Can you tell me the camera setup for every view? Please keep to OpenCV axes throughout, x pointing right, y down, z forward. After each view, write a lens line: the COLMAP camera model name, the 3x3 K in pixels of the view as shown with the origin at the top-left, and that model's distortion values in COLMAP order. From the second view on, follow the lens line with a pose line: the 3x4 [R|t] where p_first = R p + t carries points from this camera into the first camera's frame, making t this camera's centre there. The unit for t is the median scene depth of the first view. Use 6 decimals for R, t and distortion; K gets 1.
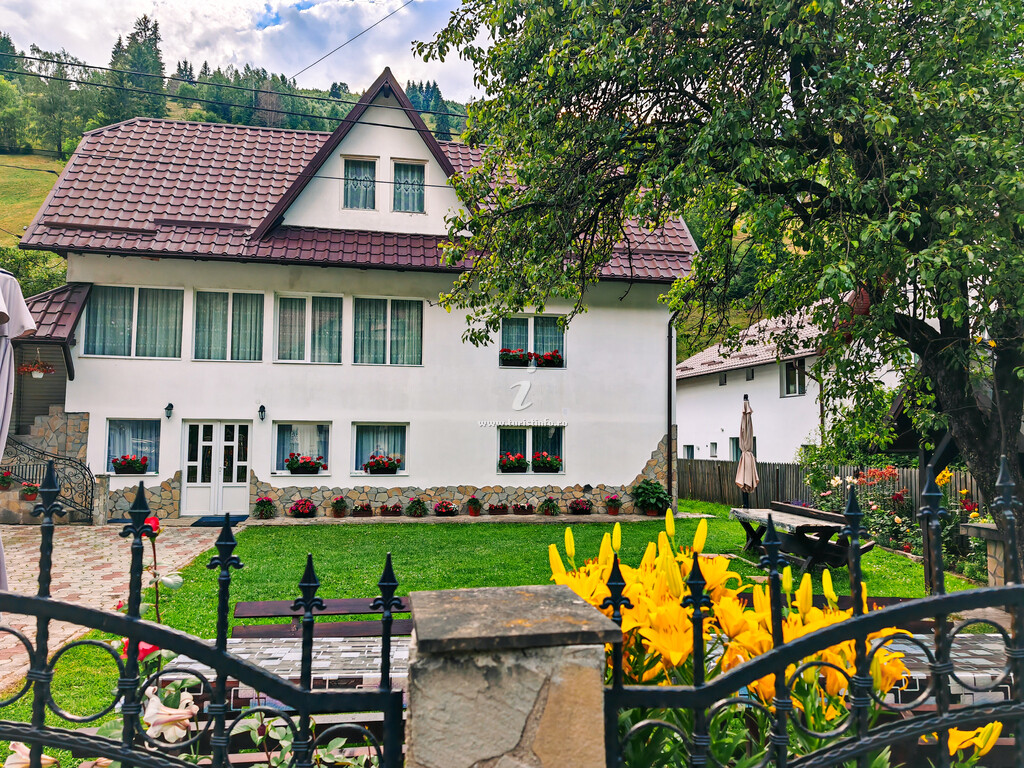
lens RADIAL K [[823.5, 0, 512.0], [0, 823.5, 384.0], [0, 0, 1]] dist [0.086514, -0.091488]
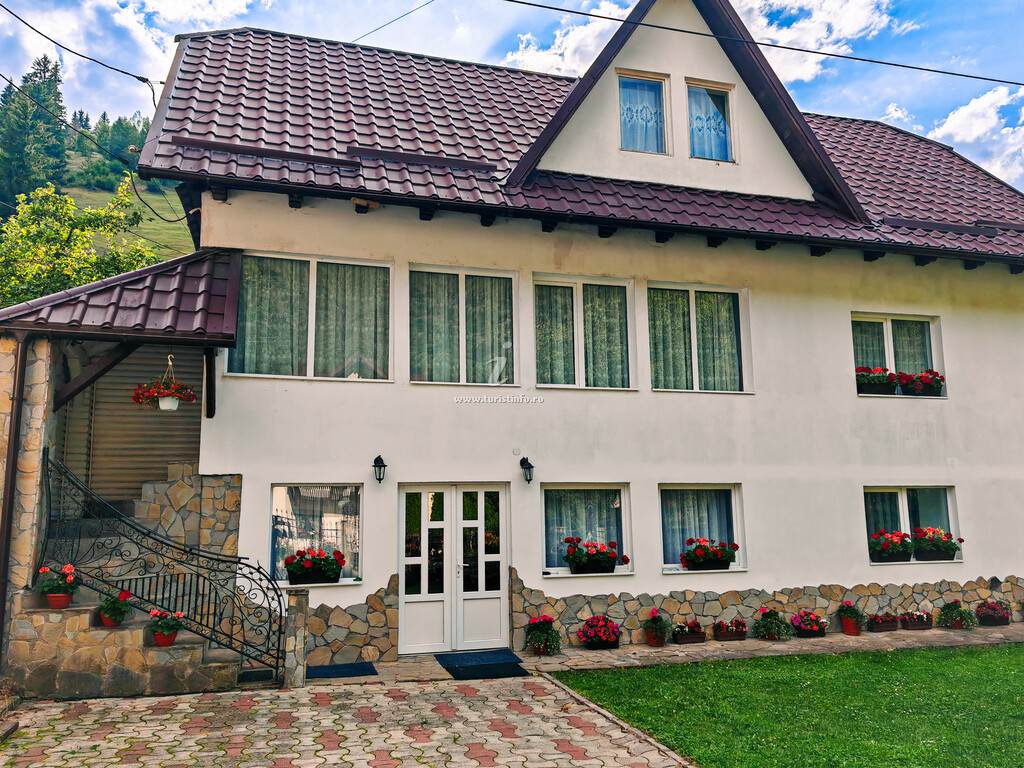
lens RADIAL K [[823.5, 0, 512.0], [0, 823.5, 384.0], [0, 0, 1]] dist [0.086514, -0.091488]
pose [[0.991146, -0.002755, 0.132746, -0.384314], [0.014078, 0.996330, -0.084435, 0.022562], [-0.132026, 0.085556, 0.987547, 0.404694]]
